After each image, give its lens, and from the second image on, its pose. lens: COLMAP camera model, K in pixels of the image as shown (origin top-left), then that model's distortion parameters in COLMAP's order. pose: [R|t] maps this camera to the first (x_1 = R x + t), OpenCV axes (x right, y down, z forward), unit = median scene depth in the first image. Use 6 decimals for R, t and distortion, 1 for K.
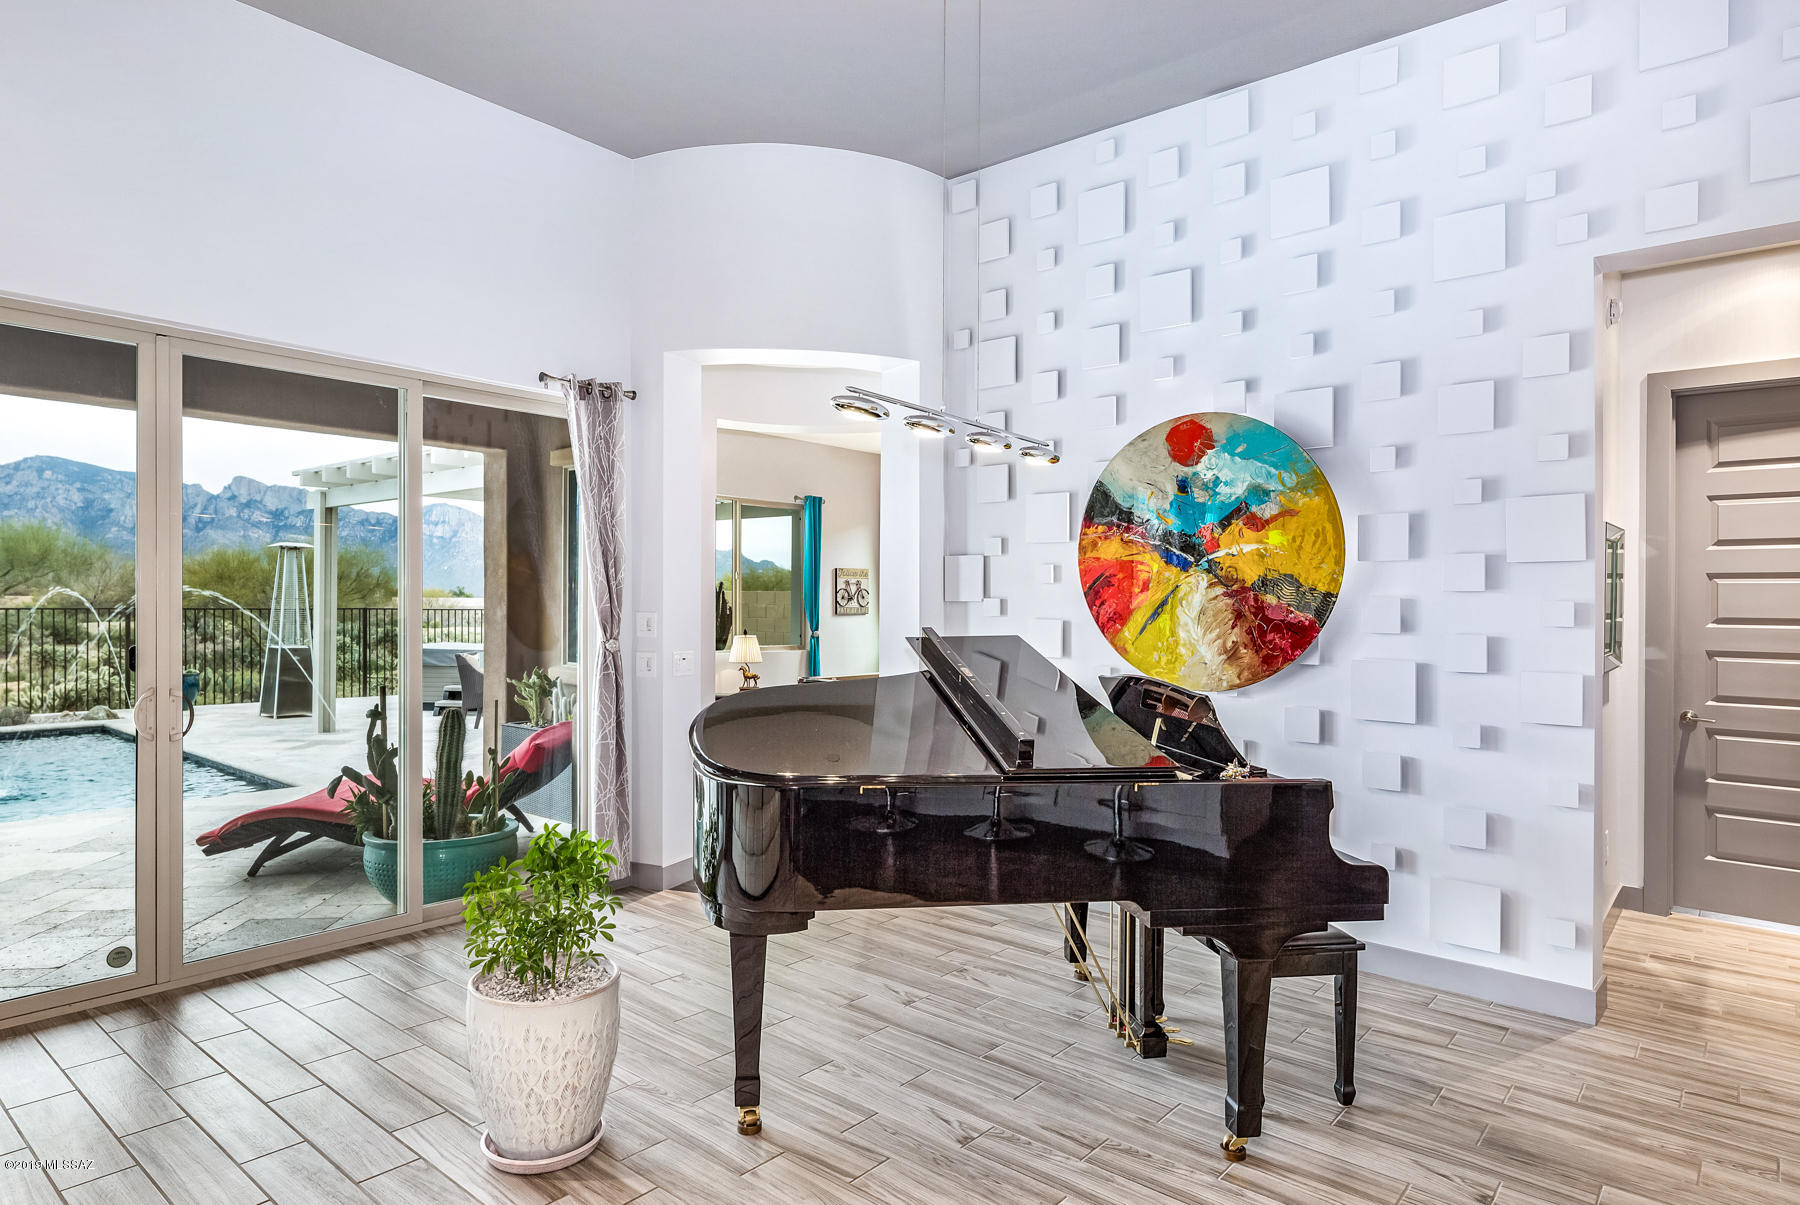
lens RADIAL K [[1028.1, 0, 903.6], [0, 1028.1, 611.9], [0, 0, 1]] dist [0.004041, 0.000187]
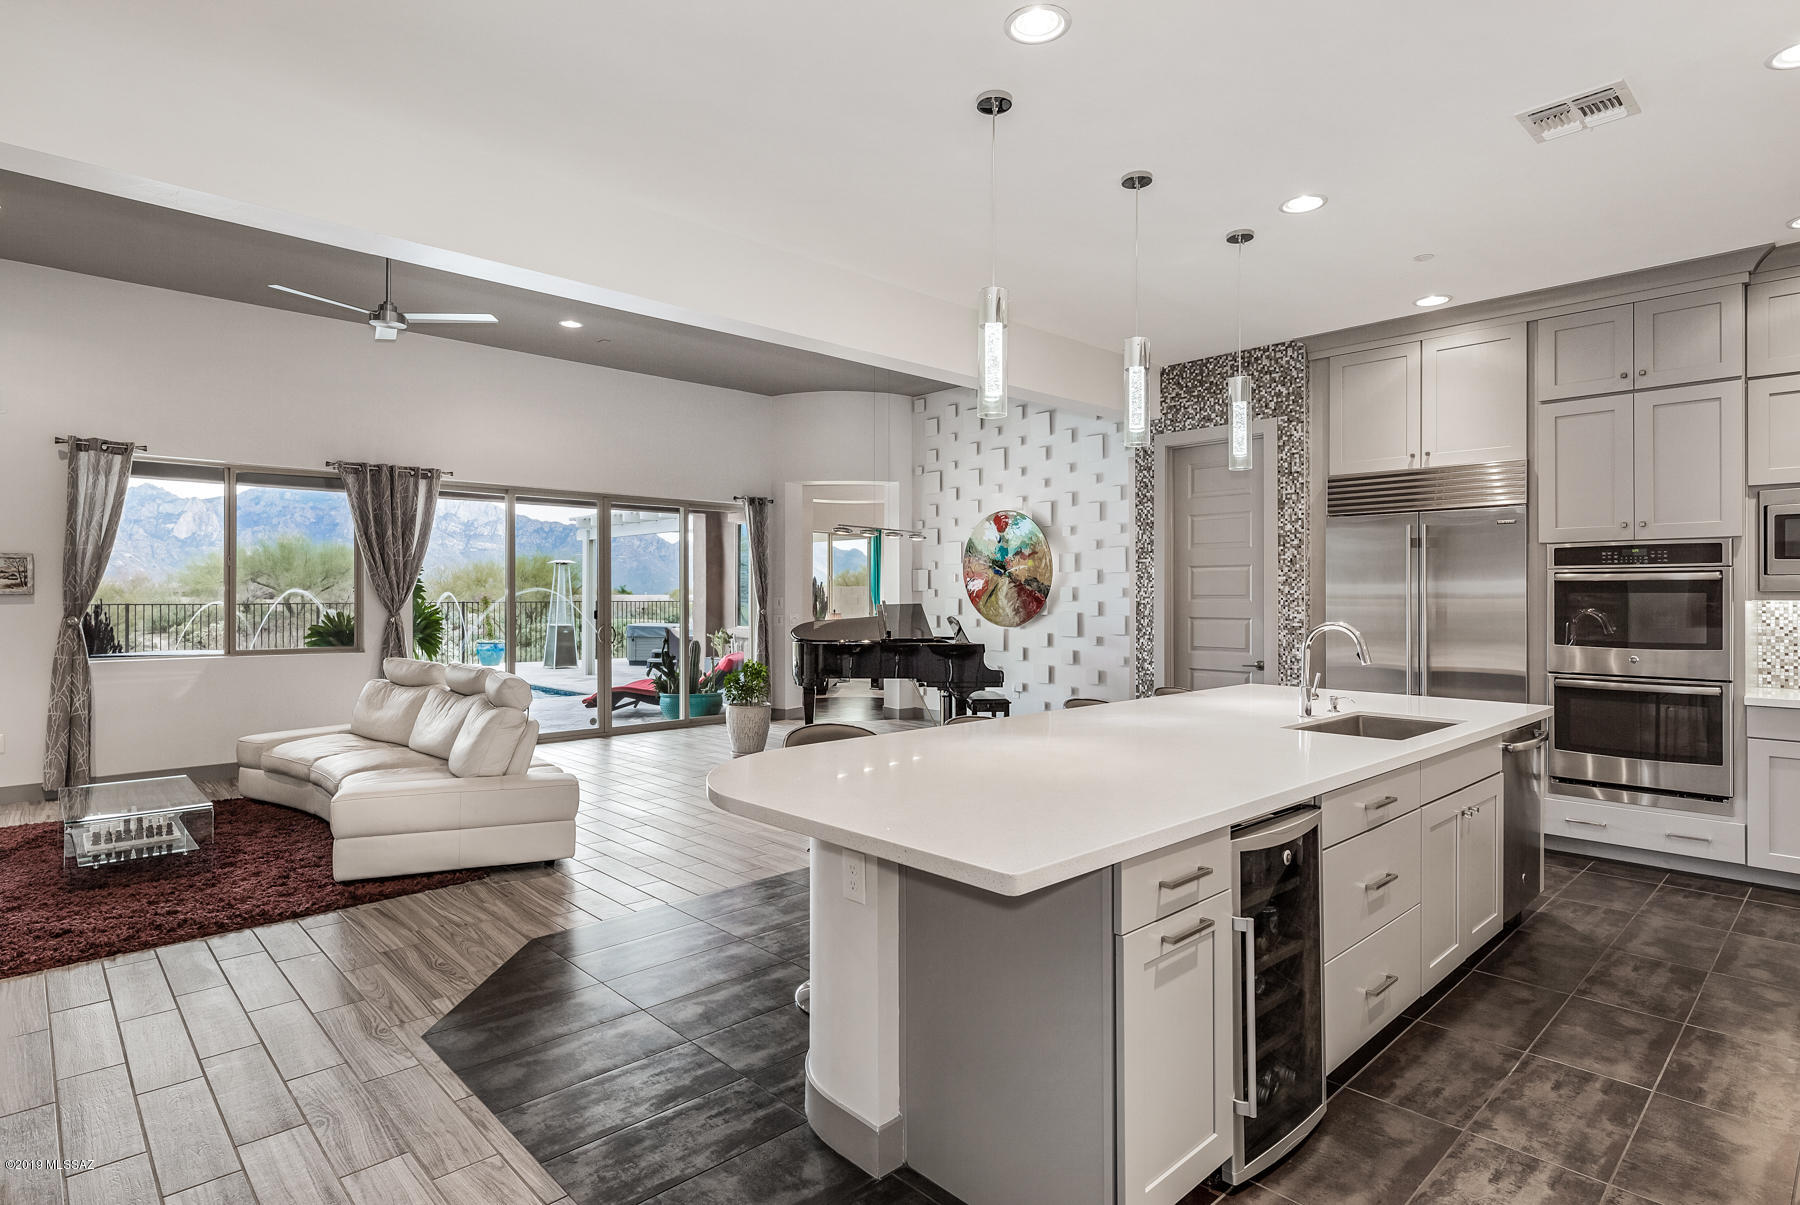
lens RADIAL K [[940.2, 0, 901.9], [0, 940.2, 593.6], [0, 0, 1]] dist [0.001091, 0.000325]
pose [[0.993336, -0.009708, -0.114848, 0.267887], [0.008272, 0.999882, -0.012973, 0.023161], [0.114960, 0.011936, 0.993298, -1.063154]]
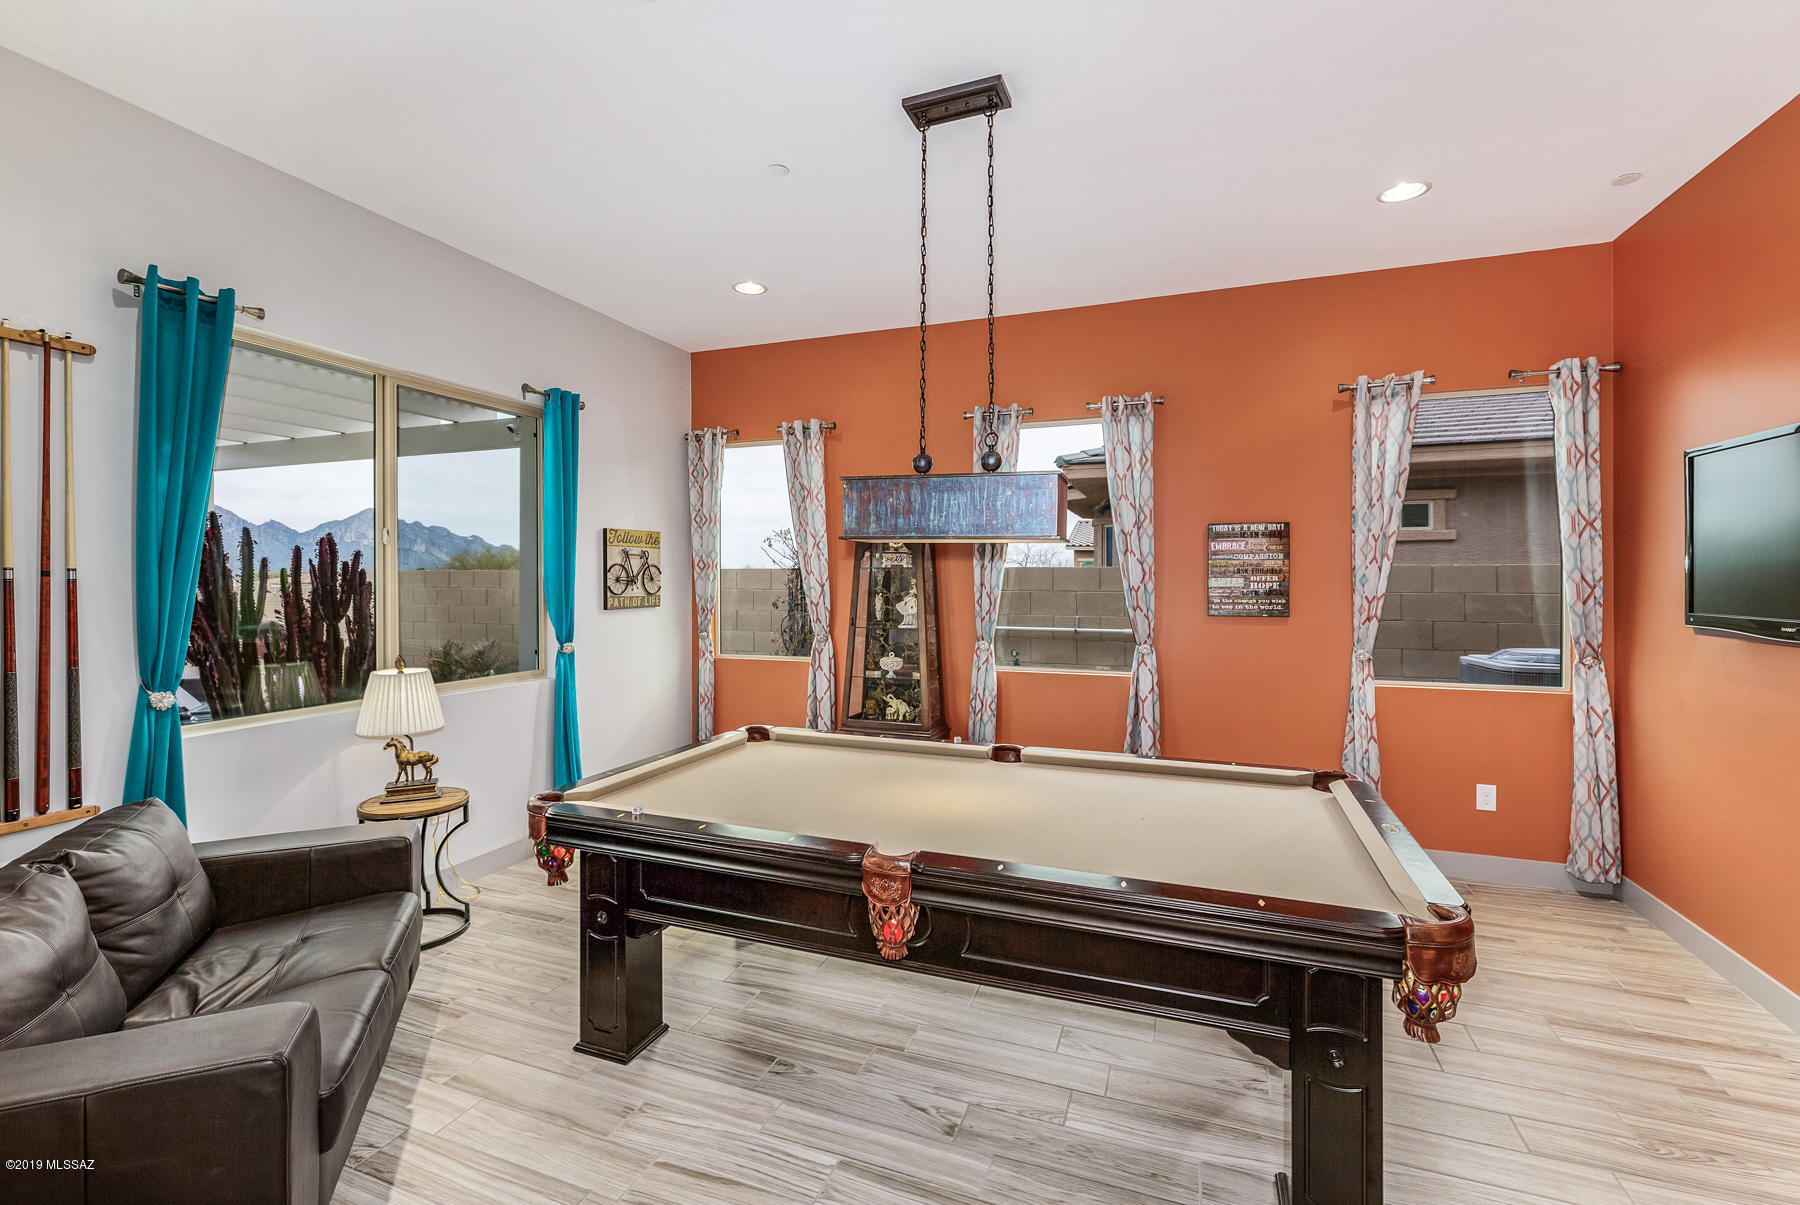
lens RADIAL K [[778.1, 0, 898.6], [0, 778.1, 574.8], [0, 0, 1]] dist [0.000280, -0.000027]
pose [[0.944893, -0.006458, 0.327316, -0.064149], [0.010991, 0.999868, -0.012002, -0.011844], [-0.327195, 0.014938, 0.944839, 0.649670]]
